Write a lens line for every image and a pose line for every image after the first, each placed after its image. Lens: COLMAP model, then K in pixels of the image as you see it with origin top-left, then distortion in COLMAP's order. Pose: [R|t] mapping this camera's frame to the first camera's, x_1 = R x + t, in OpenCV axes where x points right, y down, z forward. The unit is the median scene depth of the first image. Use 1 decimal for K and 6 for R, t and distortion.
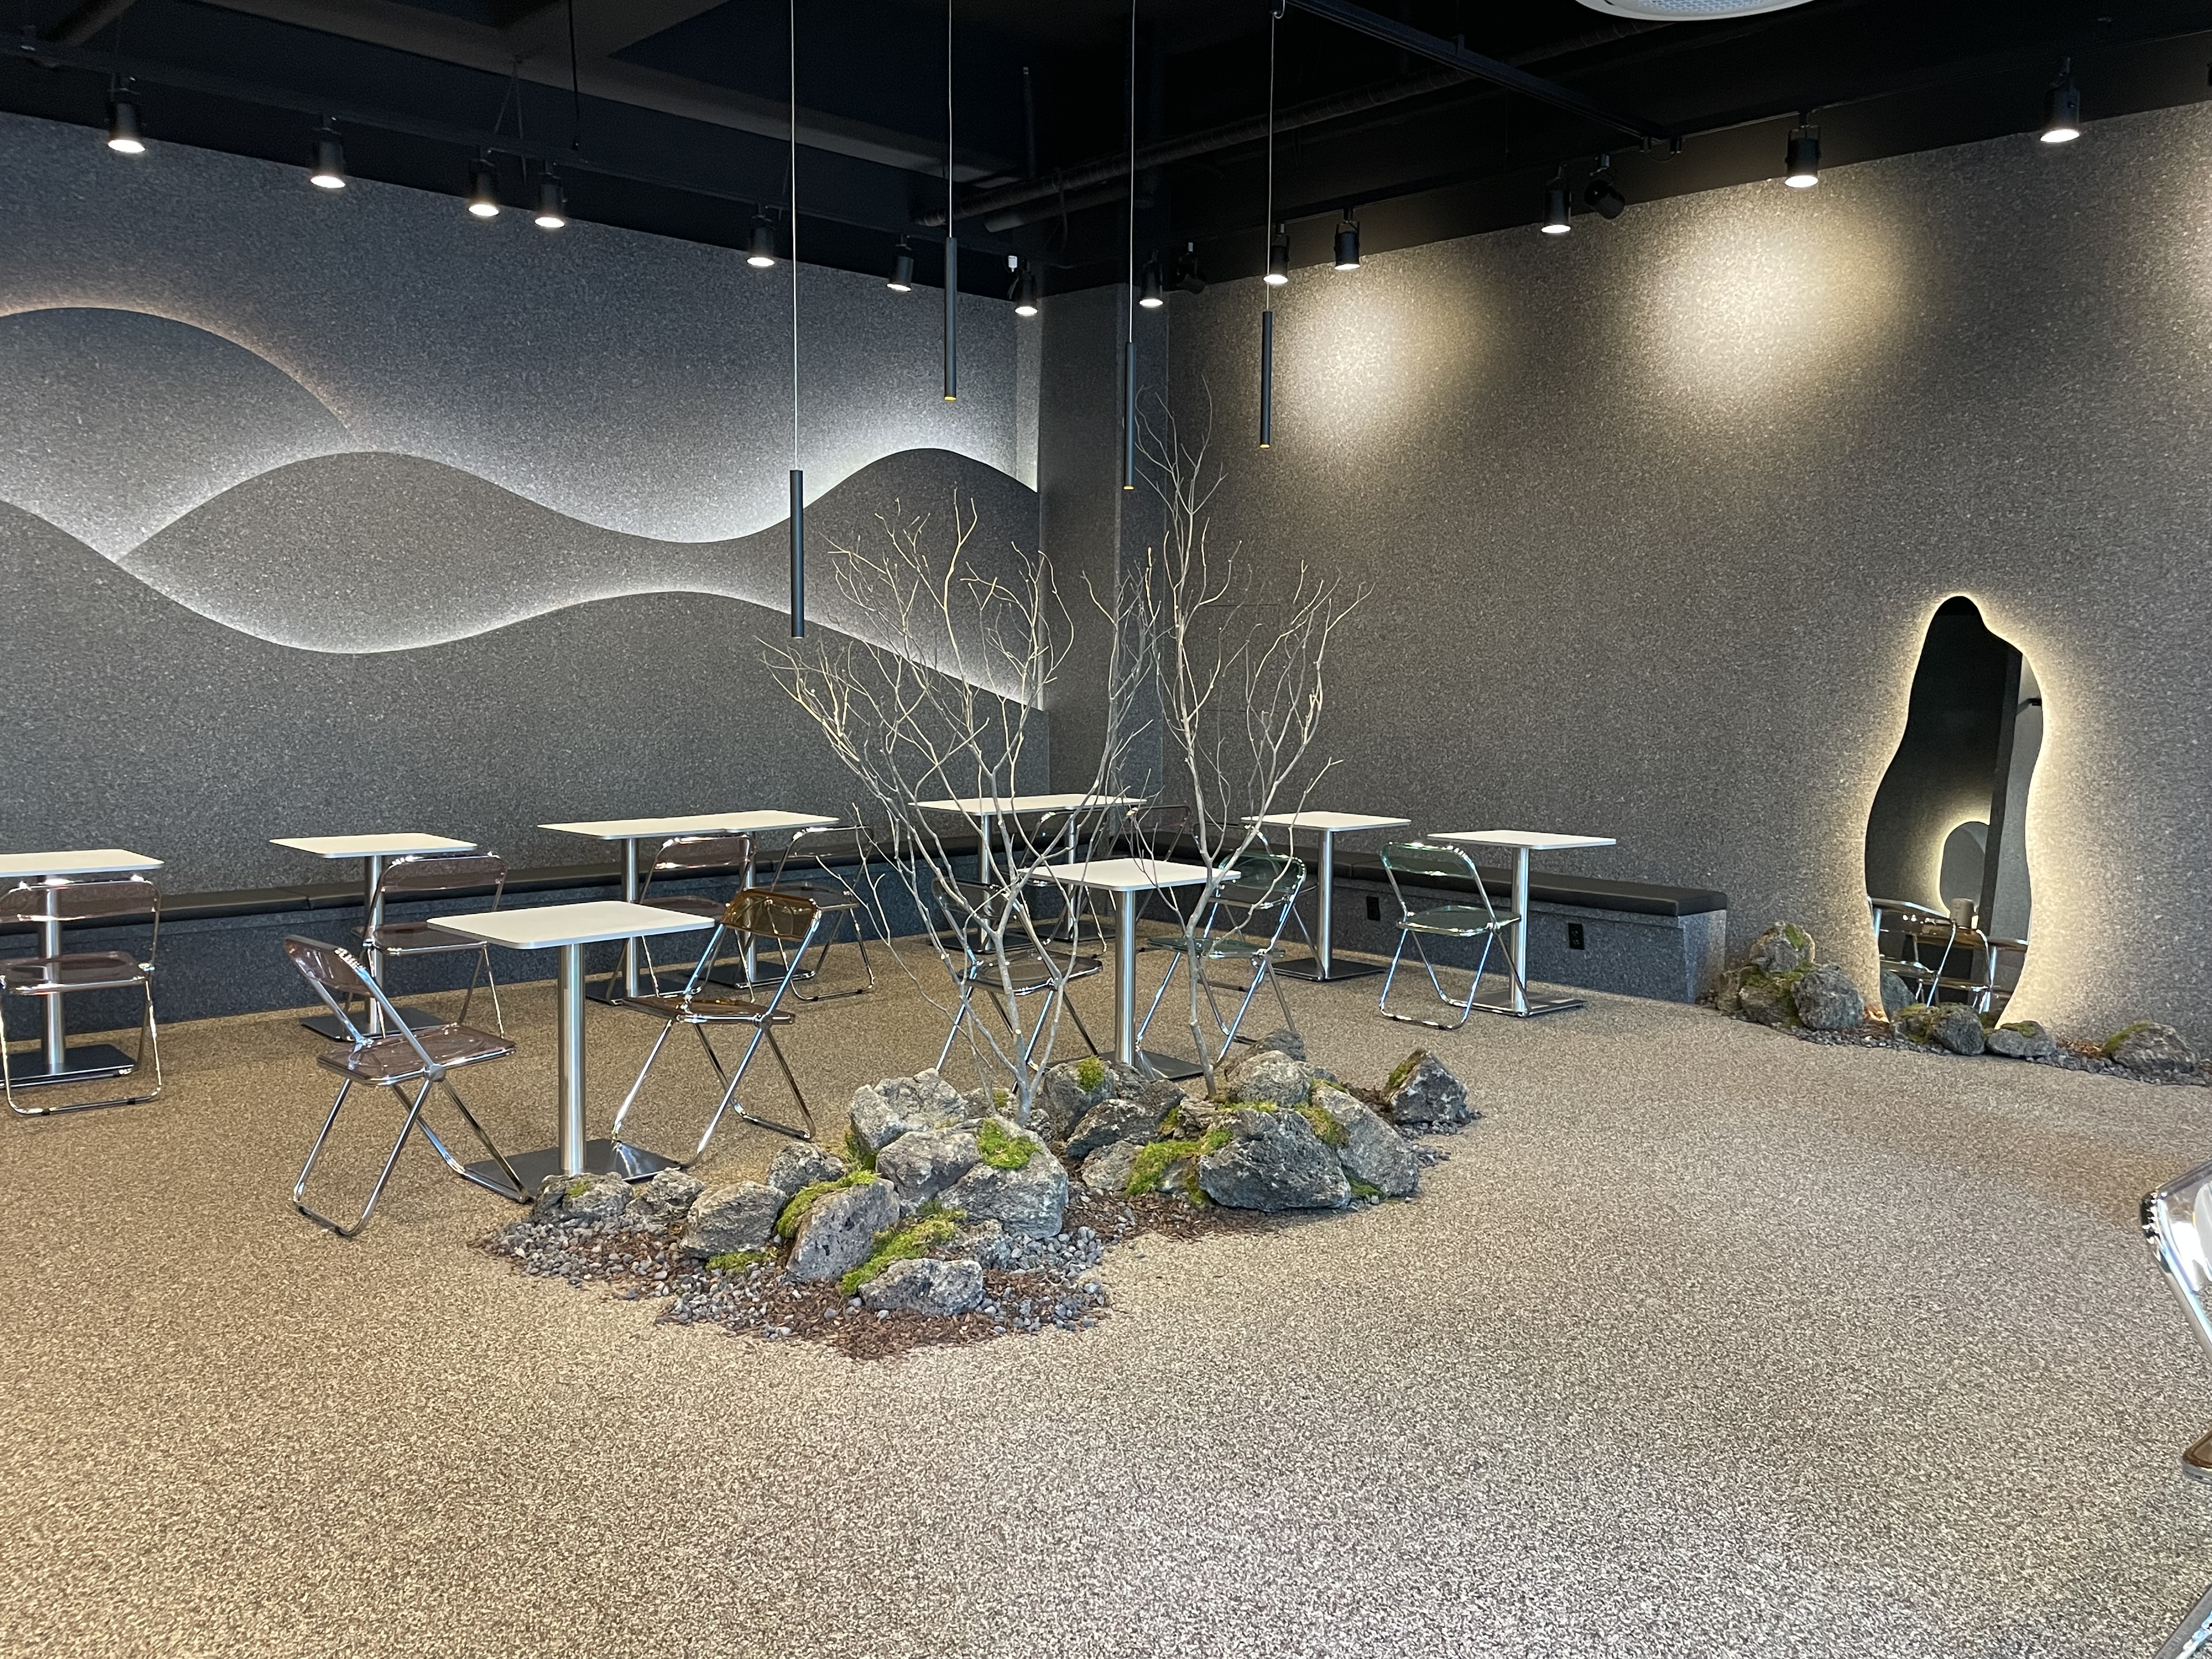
lens RADIAL K [[1854.1, 0, 1130.8], [0, 1854.1, 828.4], [0, 0, 1]] dist [0.075404, -0.092086]
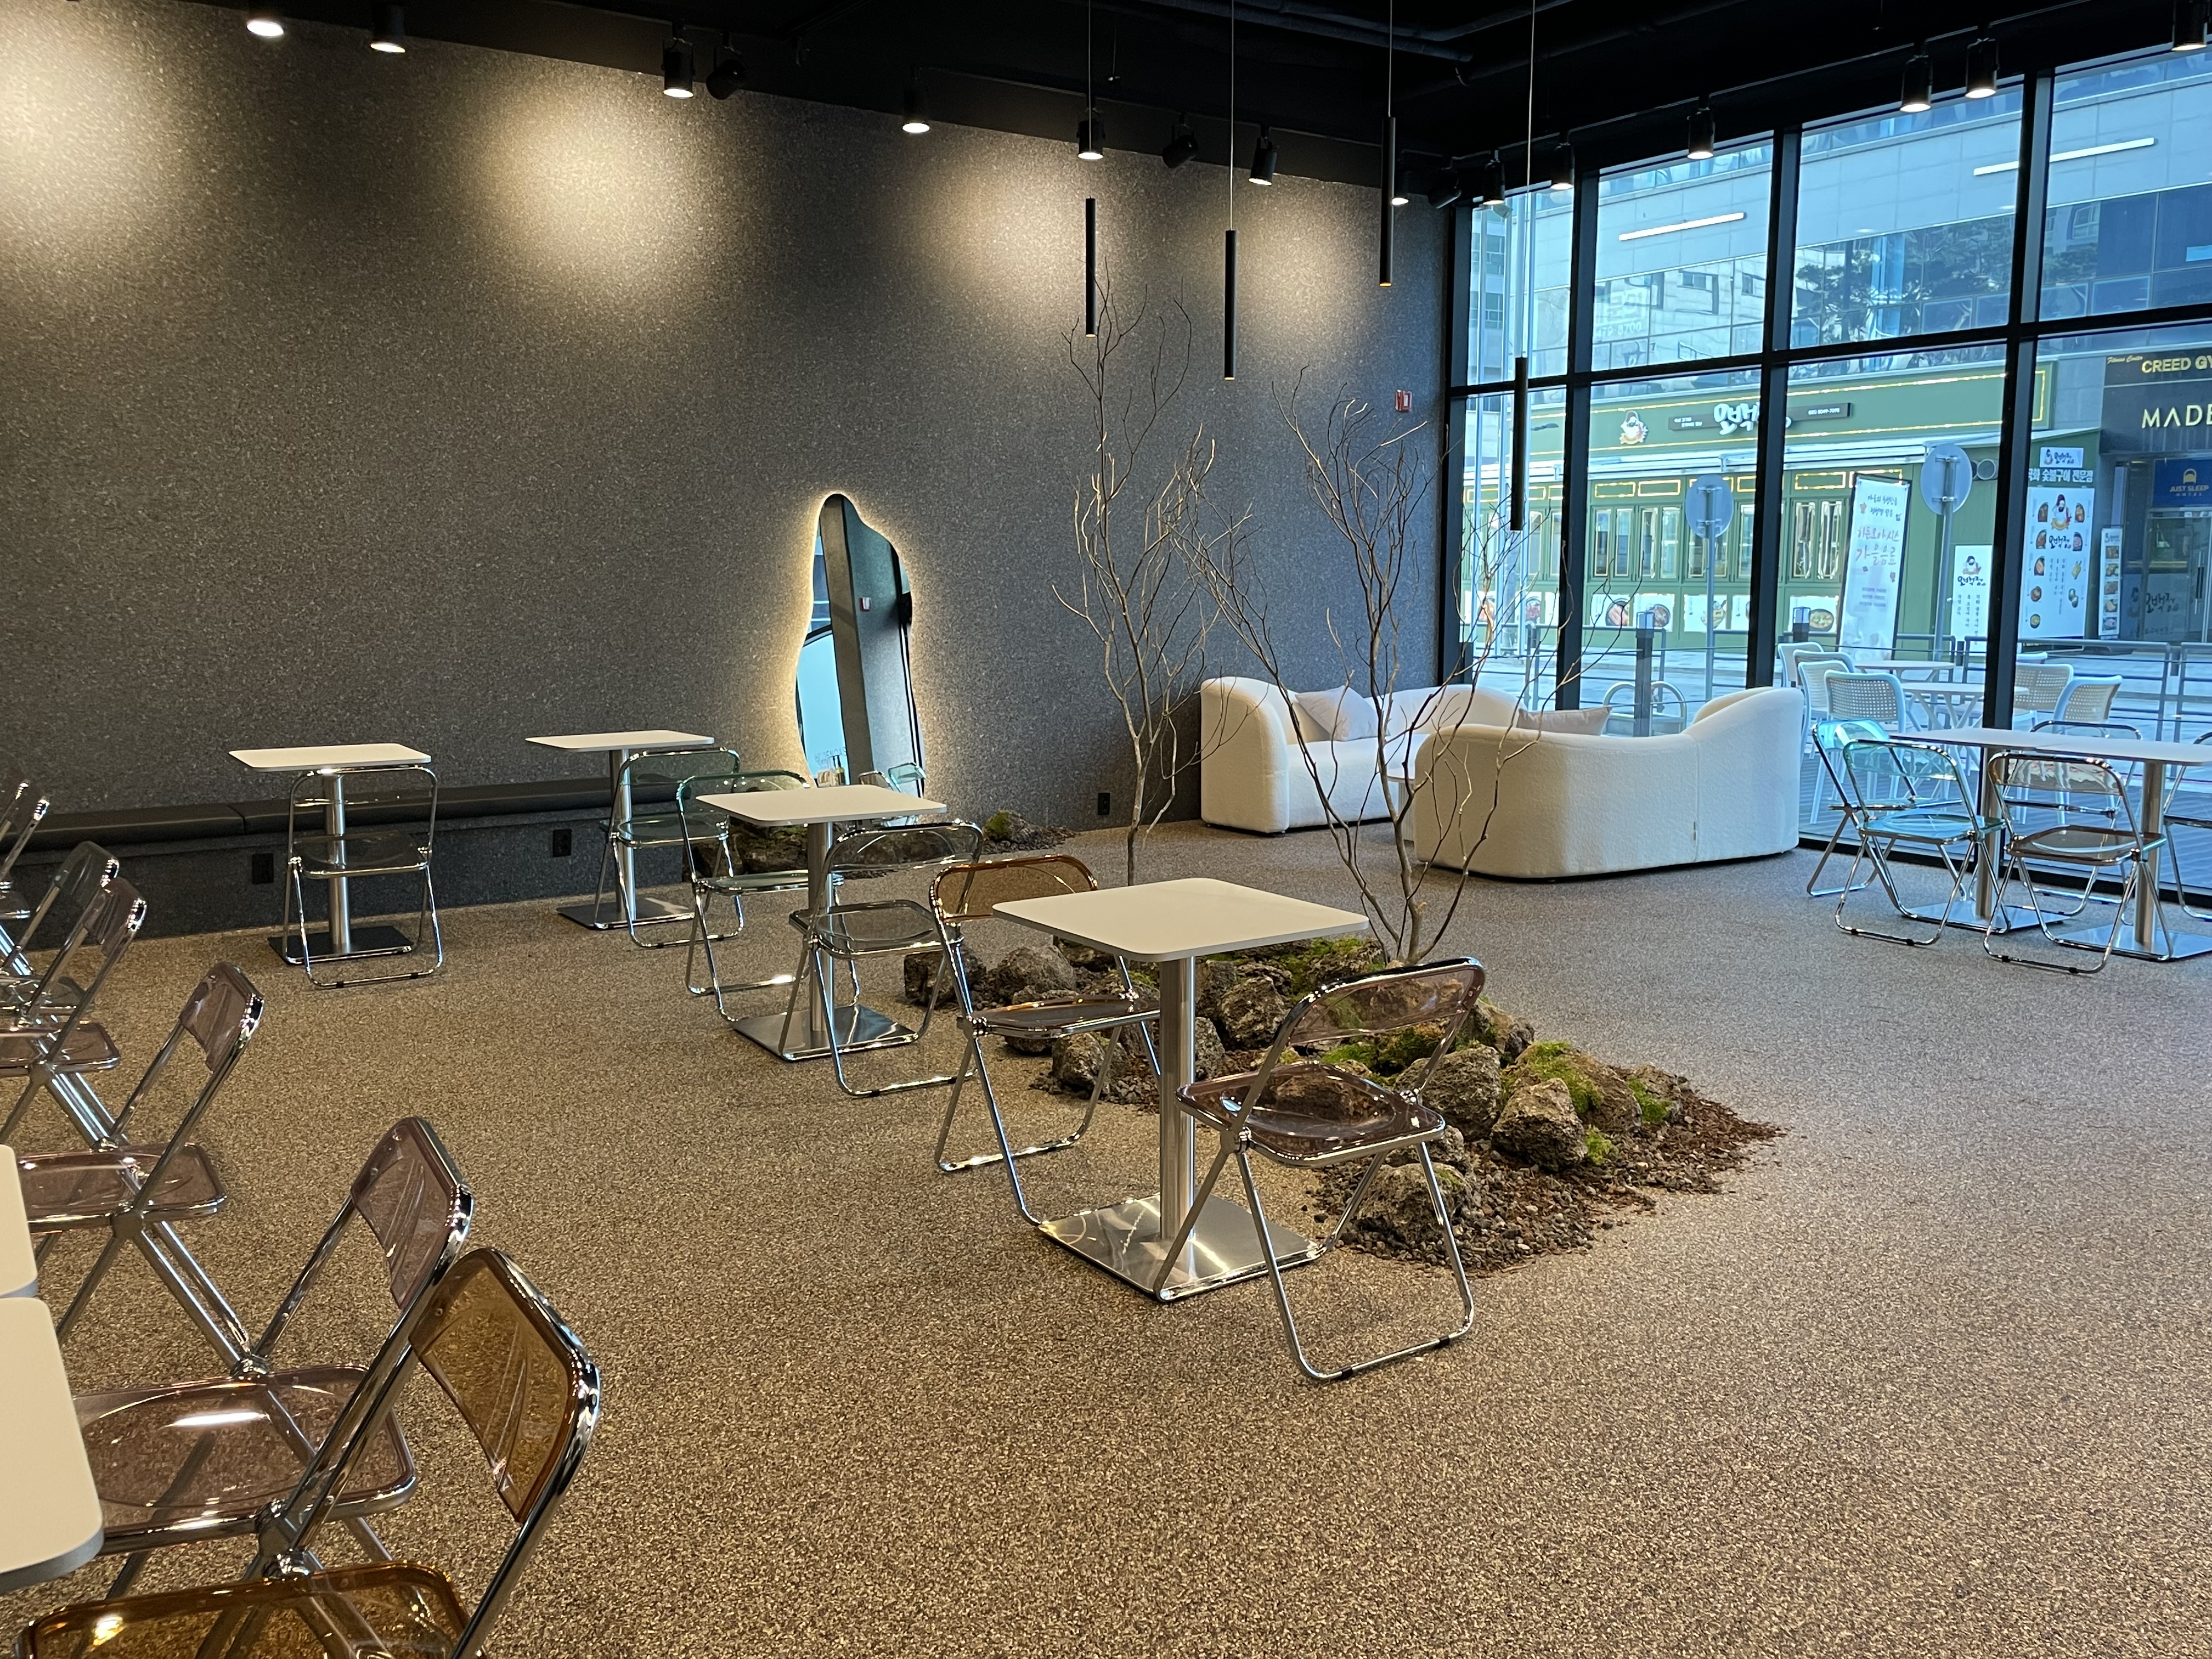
lens RADIAL K [[1854.1, 0, 1130.8], [0, 1854.1, 828.4], [0, 0, 1]] dist [0.075404, -0.092086]
pose [[0.160946, -0.155524, 0.974633, -0.660017], [0.091593, 0.985599, 0.142149, -0.059637], [-0.982704, 0.066391, 0.172873, 0.573477]]
